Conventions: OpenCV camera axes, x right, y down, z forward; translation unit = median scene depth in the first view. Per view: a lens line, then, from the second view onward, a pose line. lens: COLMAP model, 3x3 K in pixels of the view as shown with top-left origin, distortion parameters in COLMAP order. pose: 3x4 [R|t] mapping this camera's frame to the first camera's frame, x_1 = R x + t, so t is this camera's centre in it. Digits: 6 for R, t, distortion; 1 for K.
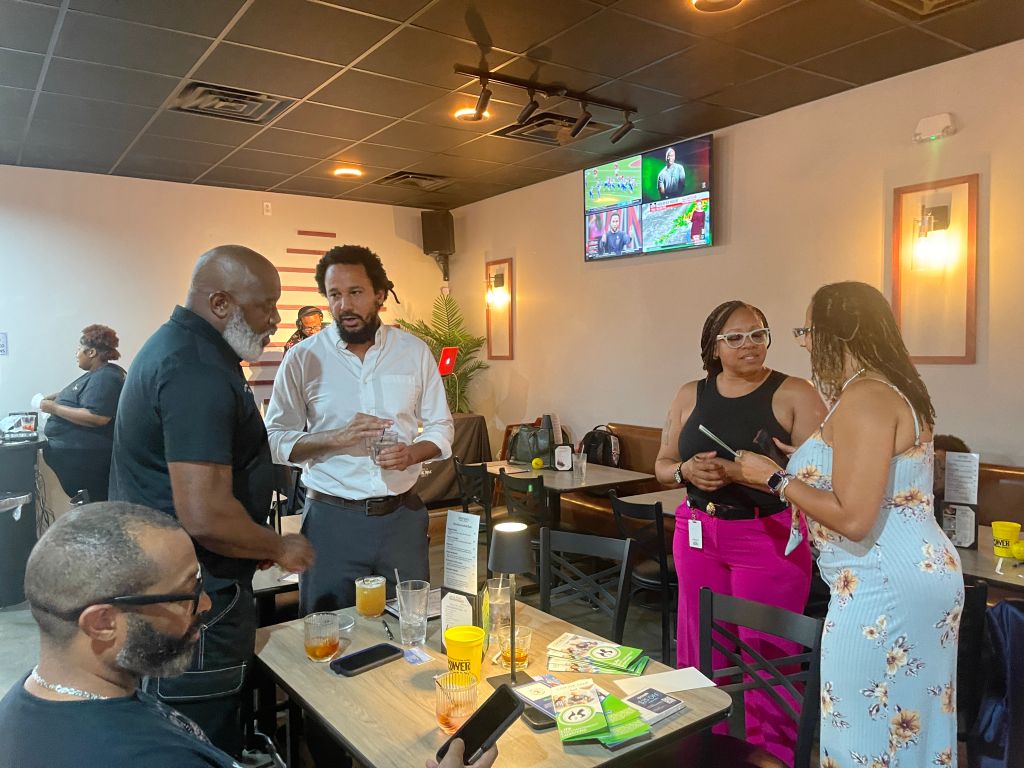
lens RADIAL K [[775.6, 0, 512.0], [0, 775.6, 384.0], [0, 0, 1]] dist [0.102276, -0.137404]
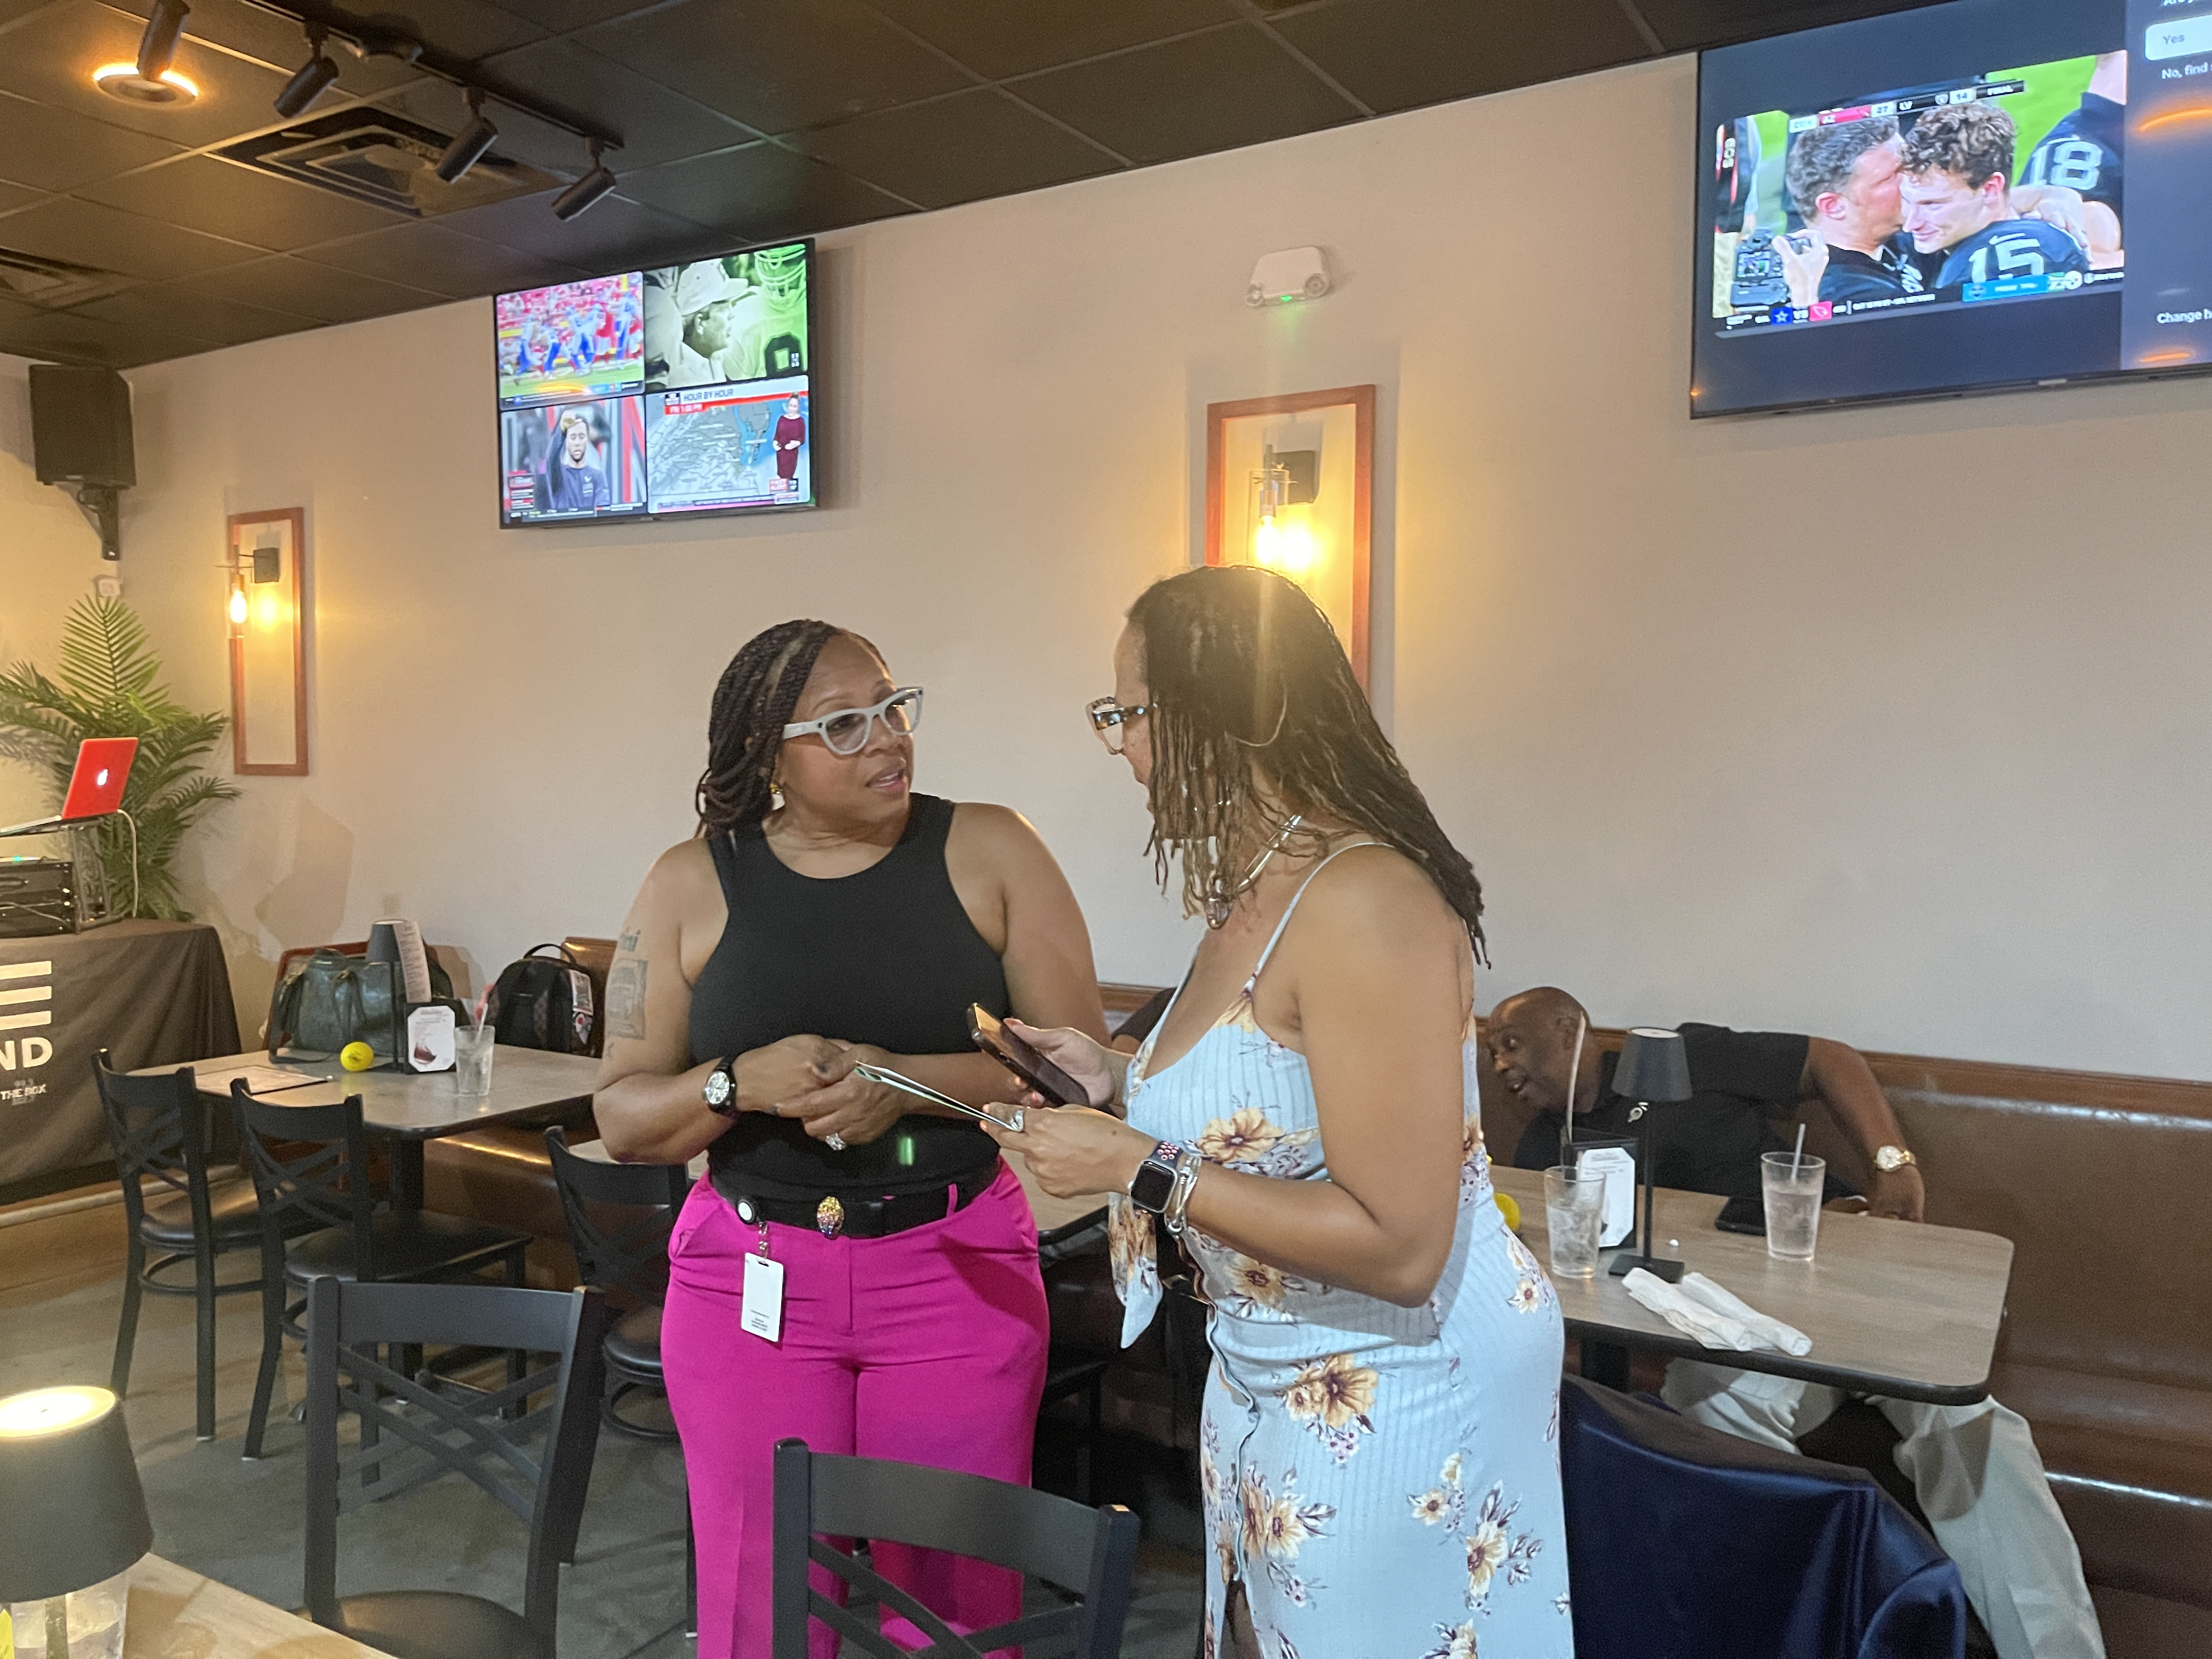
lens RADIAL K [[1675.4, 0, 1106.0], [0, 1675.4, 829.5], [0, 0, 1]] dist [0.102276, -0.137404]
pose [[0.914745, -0.003314, 0.404019, 0.031900], [0.003981, 0.999992, -0.000811, -0.003602], [-0.404013, 0.002350, 0.914750, 0.113292]]
